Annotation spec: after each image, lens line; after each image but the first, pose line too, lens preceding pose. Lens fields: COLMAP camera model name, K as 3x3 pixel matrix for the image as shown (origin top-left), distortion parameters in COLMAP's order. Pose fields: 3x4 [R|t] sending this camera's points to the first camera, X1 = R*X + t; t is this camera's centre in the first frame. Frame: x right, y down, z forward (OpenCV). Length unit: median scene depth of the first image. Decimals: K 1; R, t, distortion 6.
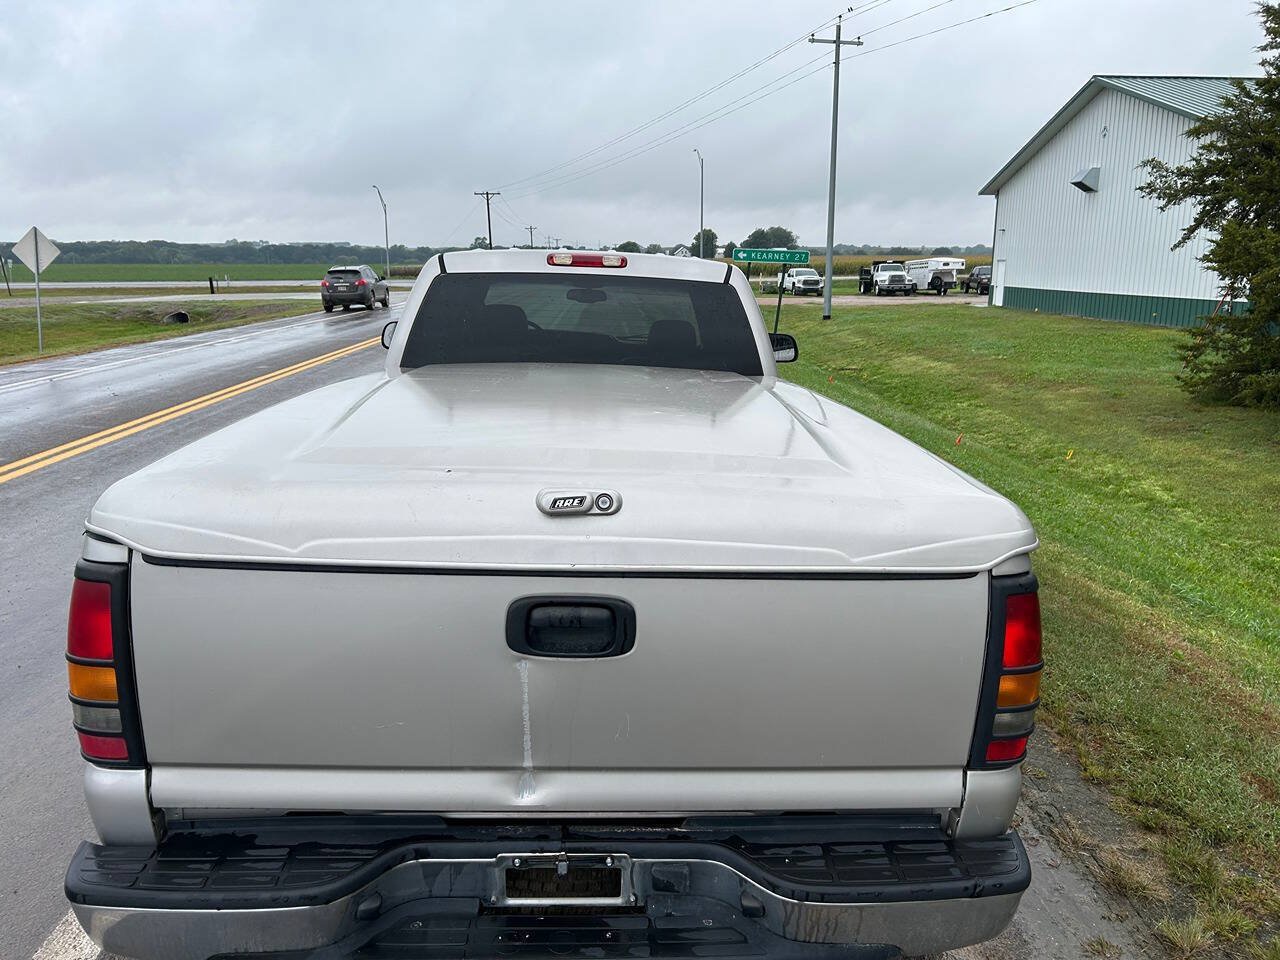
lens RADIAL K [[990.5, 0, 640.0], [0, 990.5, 480.0], [0, 0, 1]] dist [0.080899, -0.099593]
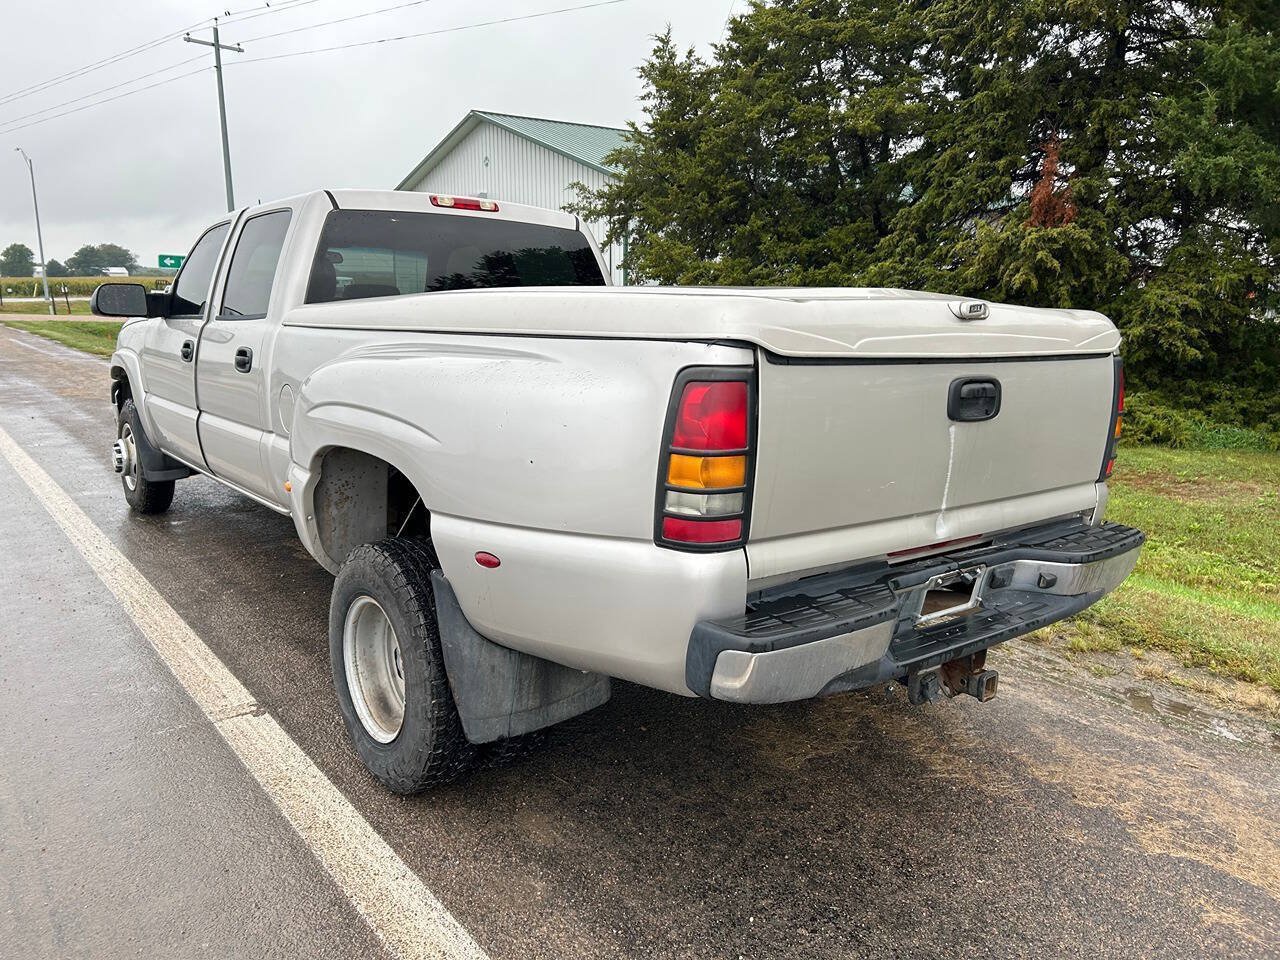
lens RADIAL K [[1001.2, 0, 674.5], [0, 1001.2, 478.1], [0, 0, 1]] dist [0.009466, 0.006922]
pose [[0.797965, -0.115594, 0.591515, -0.526281], [0.130968, 0.991240, 0.017030, 0.074083], [-0.588302, 0.063880, 0.806114, 0.041330]]
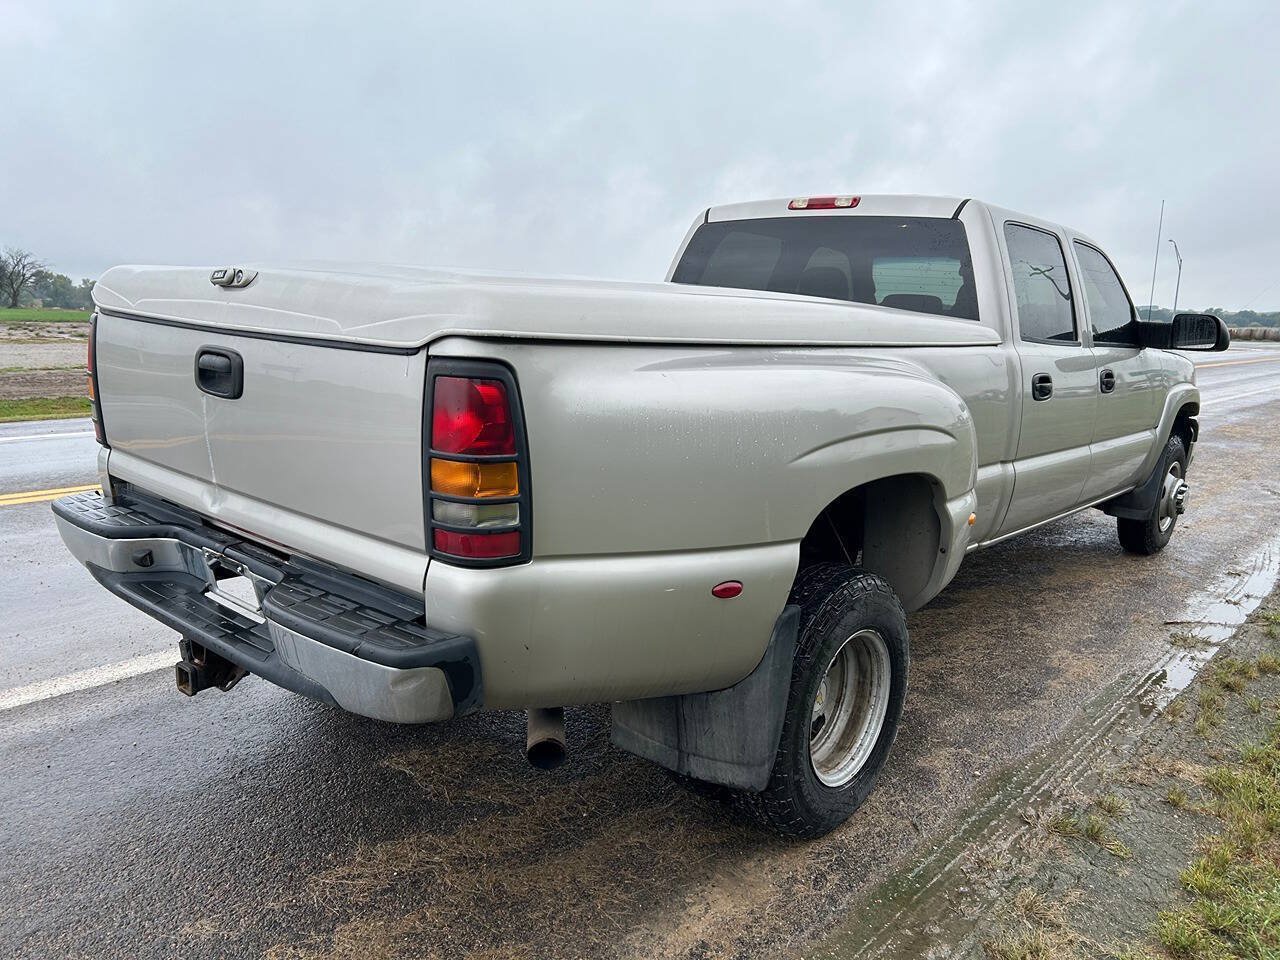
lens RADIAL K [[915.4, 0, 640.0], [0, 915.4, 480.0], [0, 0, 1]] dist [0.011437, -0.001093]
pose [[0.726971, 0.133090, -0.673647, 0.477706], [-0.162493, 0.986516, 0.019547, 0.071022], [0.667165, 0.095253, 0.738795, 0.202458]]
